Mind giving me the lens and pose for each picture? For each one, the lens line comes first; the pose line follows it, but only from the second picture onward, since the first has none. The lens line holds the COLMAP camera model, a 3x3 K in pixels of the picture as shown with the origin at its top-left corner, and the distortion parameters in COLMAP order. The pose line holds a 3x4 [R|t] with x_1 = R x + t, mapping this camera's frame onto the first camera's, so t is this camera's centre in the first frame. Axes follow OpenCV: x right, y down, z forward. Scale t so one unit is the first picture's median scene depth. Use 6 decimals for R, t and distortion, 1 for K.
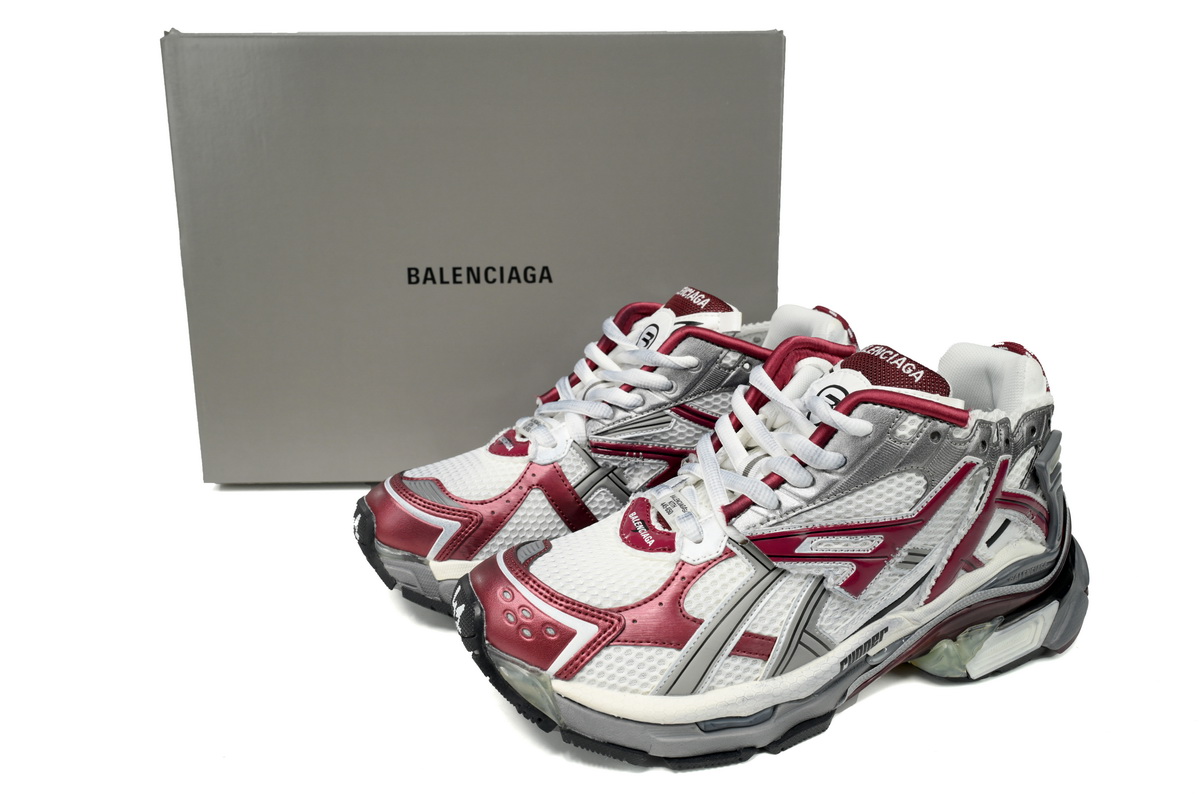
lens RADIAL K [[922.1, 0, 602.0], [0, 922.1, 398.6], [0, 0, 1]] dist [0.024933, -0.006954]
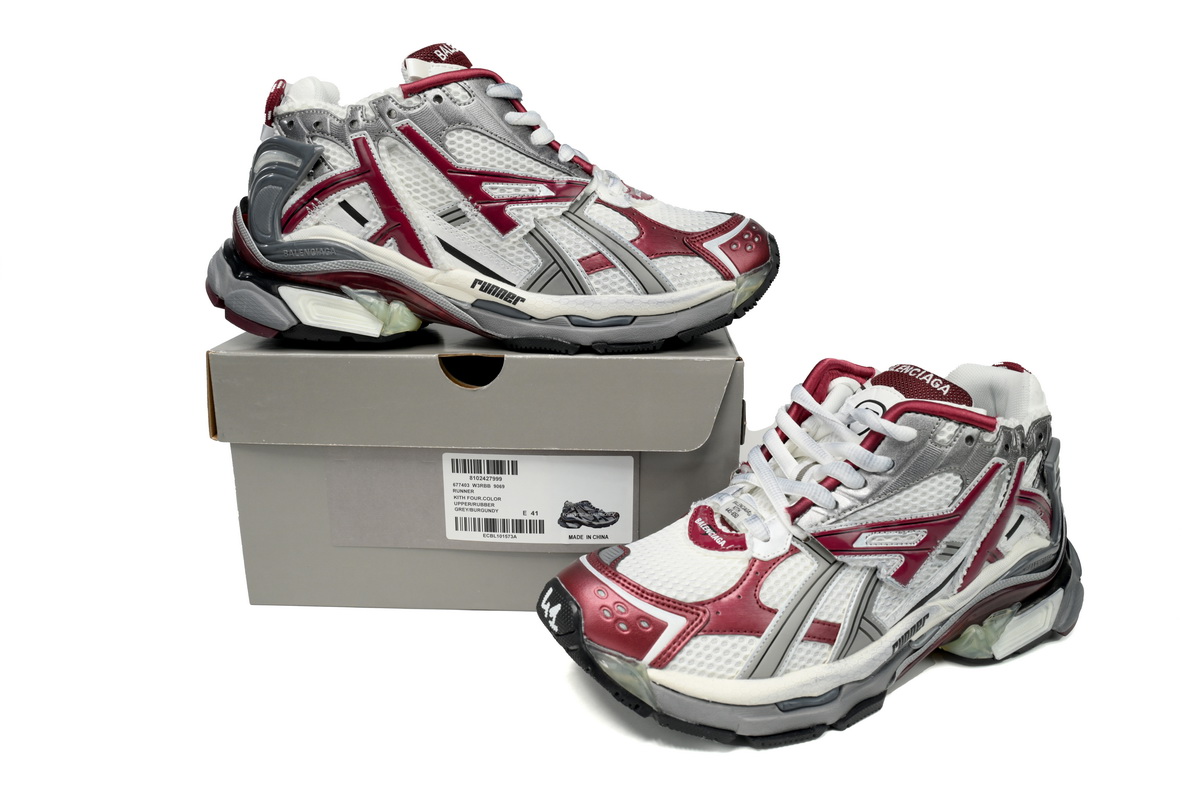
lens RADIAL K [[922.1, 0, 602.1], [0, 922.1, 401.9], [0, 0, 1]] dist [0.024933, -0.006954]
pose [[0.994967, -0.015979, 0.098918, -0.198810], [0.020929, 0.998569, -0.049212, 0.039353], [-0.097991, 0.051035, 0.993878, -0.091552]]
